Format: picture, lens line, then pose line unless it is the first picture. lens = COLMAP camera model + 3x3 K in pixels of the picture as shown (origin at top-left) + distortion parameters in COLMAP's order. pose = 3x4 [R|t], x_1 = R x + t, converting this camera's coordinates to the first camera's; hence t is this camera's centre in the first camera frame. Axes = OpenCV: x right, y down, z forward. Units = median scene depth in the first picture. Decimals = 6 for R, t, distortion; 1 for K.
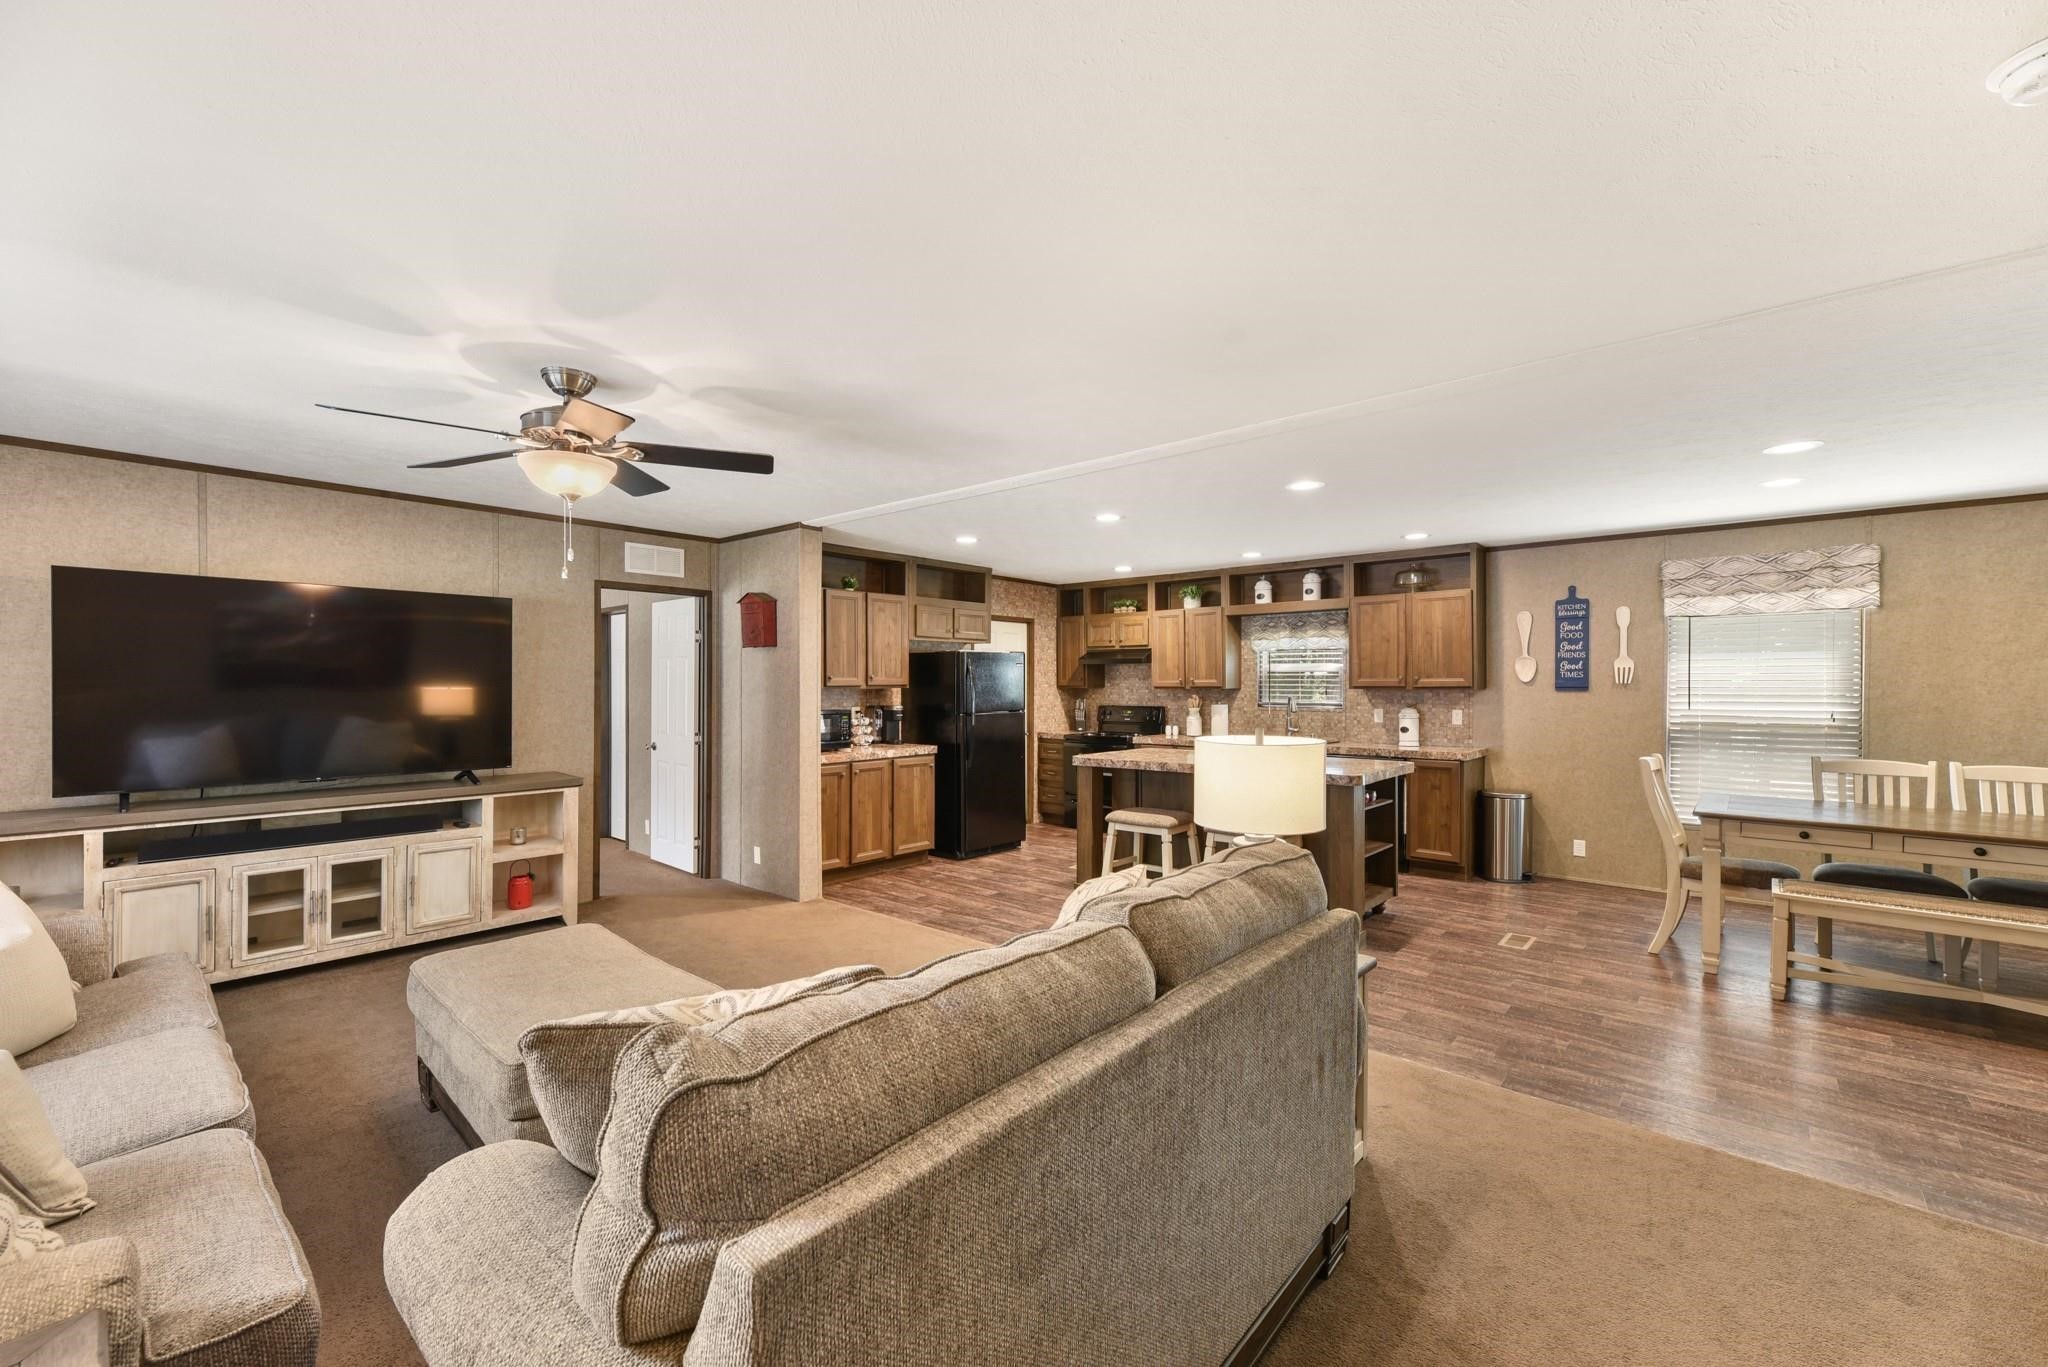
lens RADIAL K [[823.8, 0, 1004.9], [0, 823.8, 693.7], [0, 0, 1]] dist [0.000163, -0.000311]
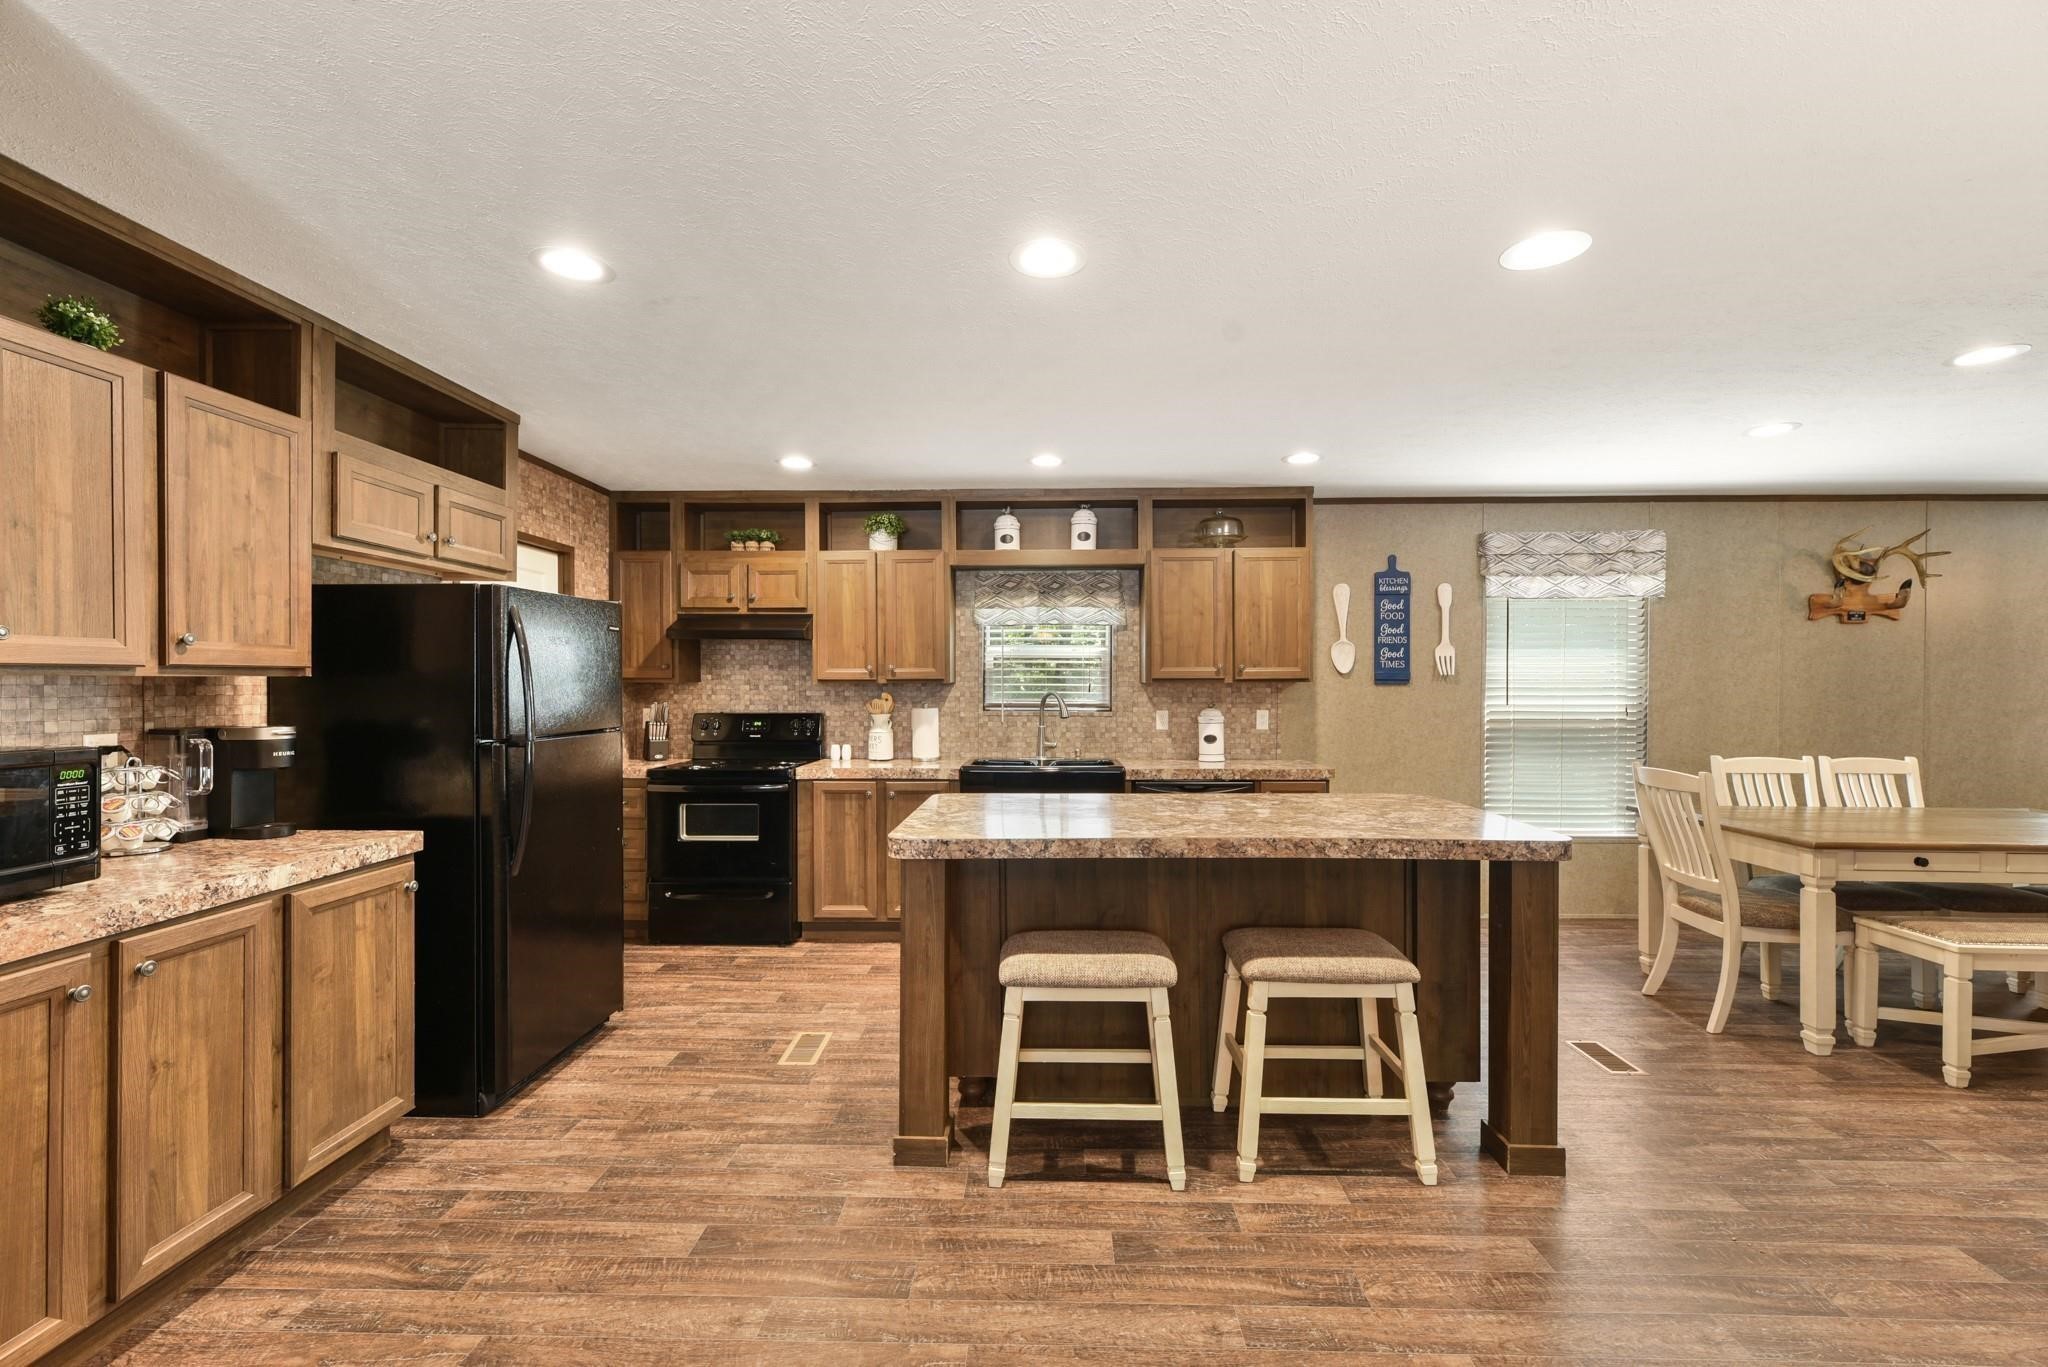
lens RADIAL K [[865.0, 0, 1018.1], [0, 865.0, 692.0], [0, 0, 1]] dist [0.002741, -0.000293]
pose [[0.765320, -0.003897, 0.643638, -0.133993], [0.006449, 0.999978, -0.001614, 0.002807], [-0.643618, 0.005386, 0.765328, 0.549697]]
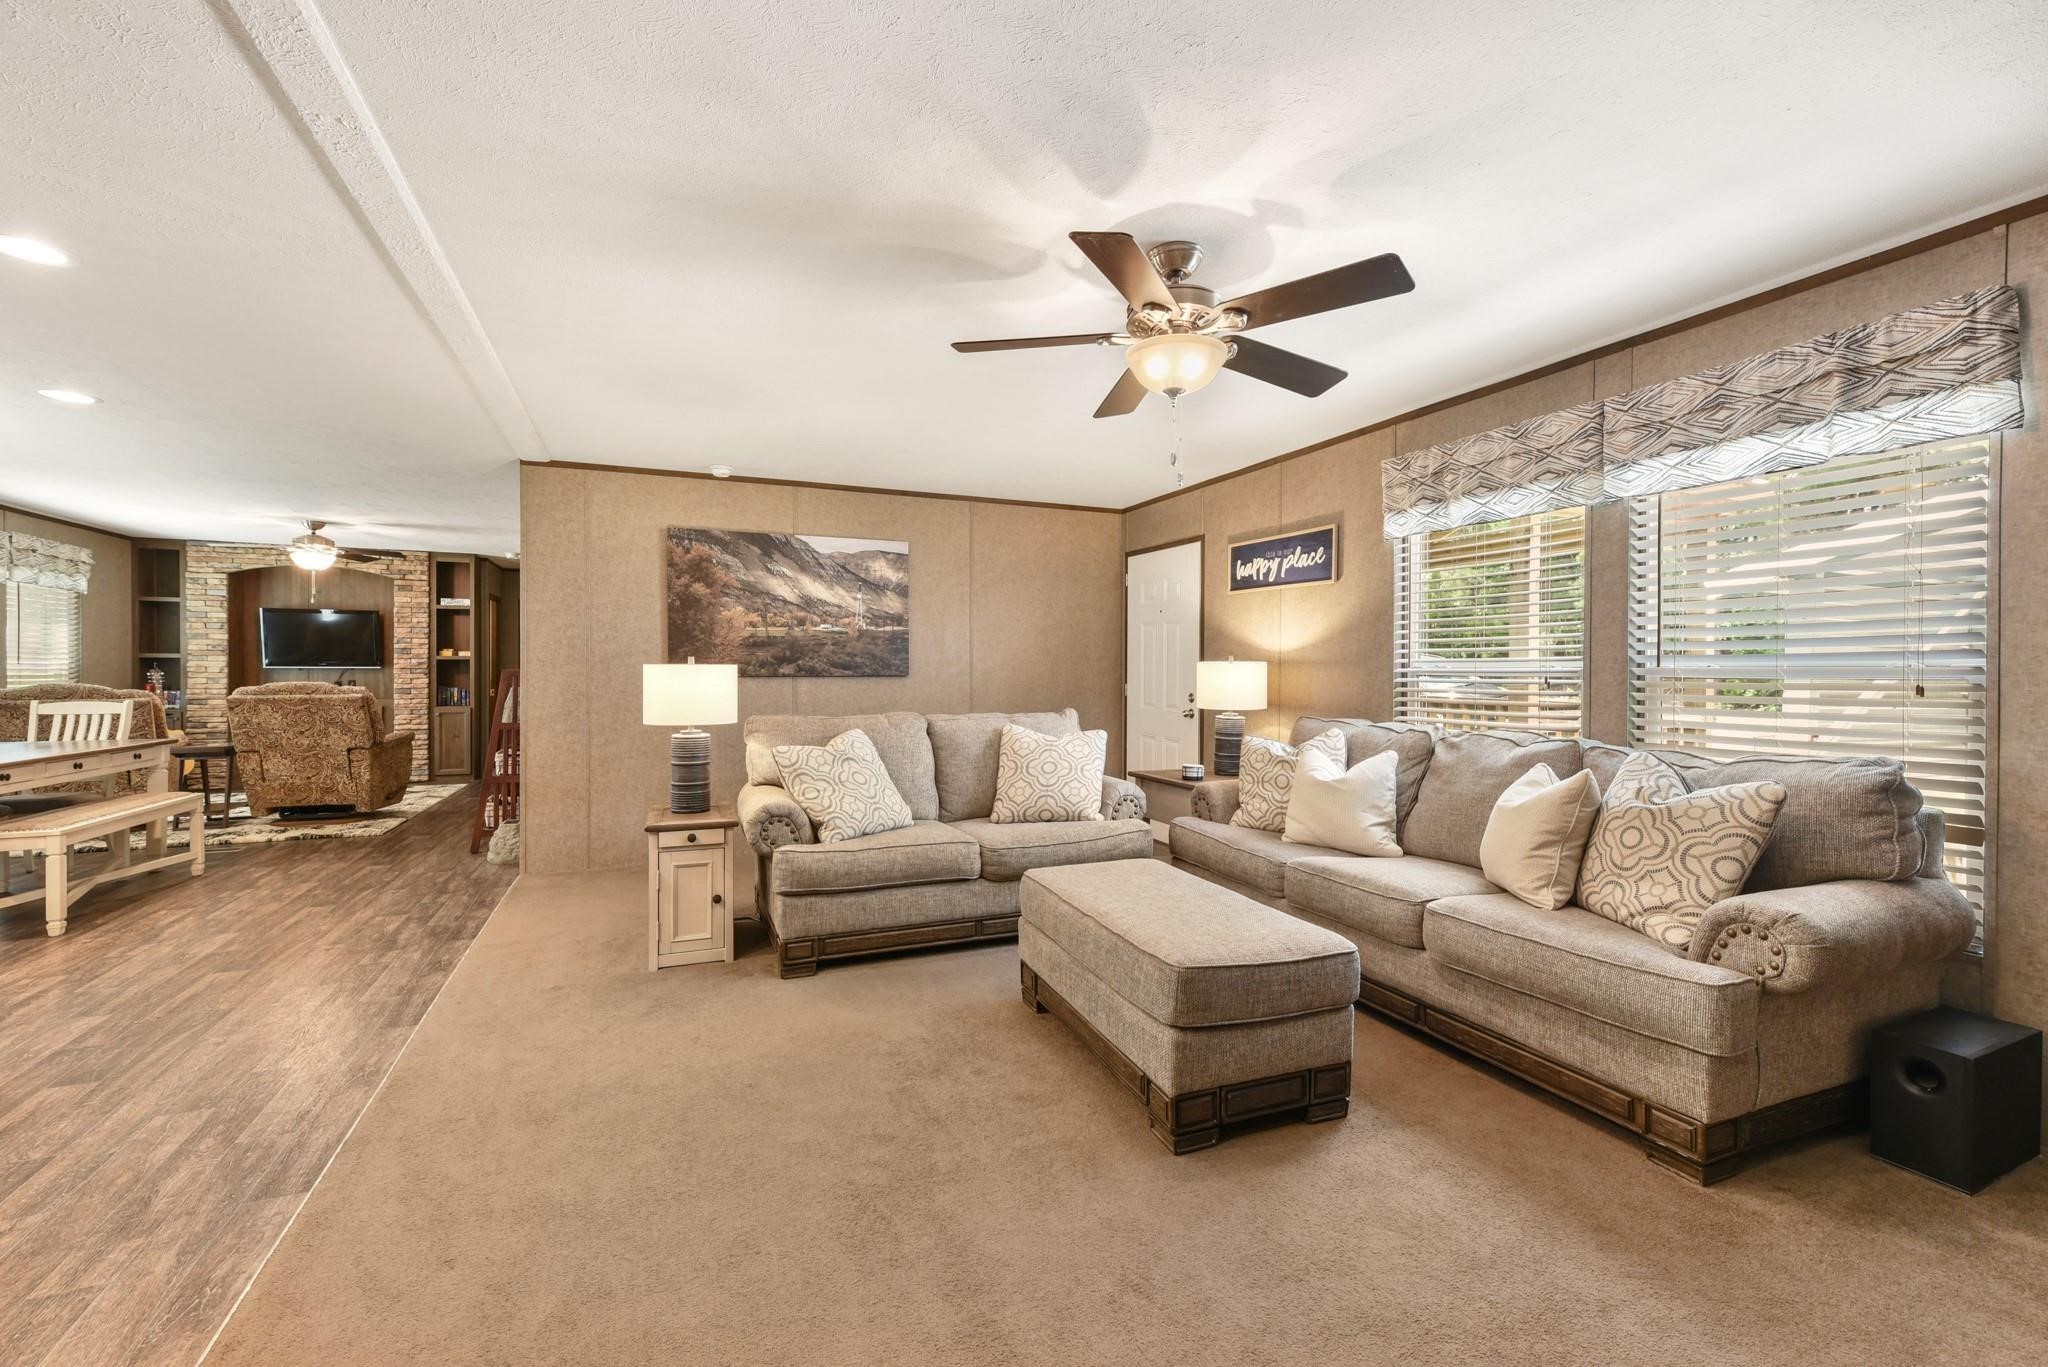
lens RADIAL K [[865.0, 0, 1023.3], [0, 865.0, 669.5], [0, 0, 1]] dist [0.002741, -0.000293]
pose [[-0.907439, -0.004250, 0.420163, -0.338465], [0.000414, 0.999939, 0.011009, 0.018835], [-0.420185, 0.010164, -0.907382, 0.850839]]
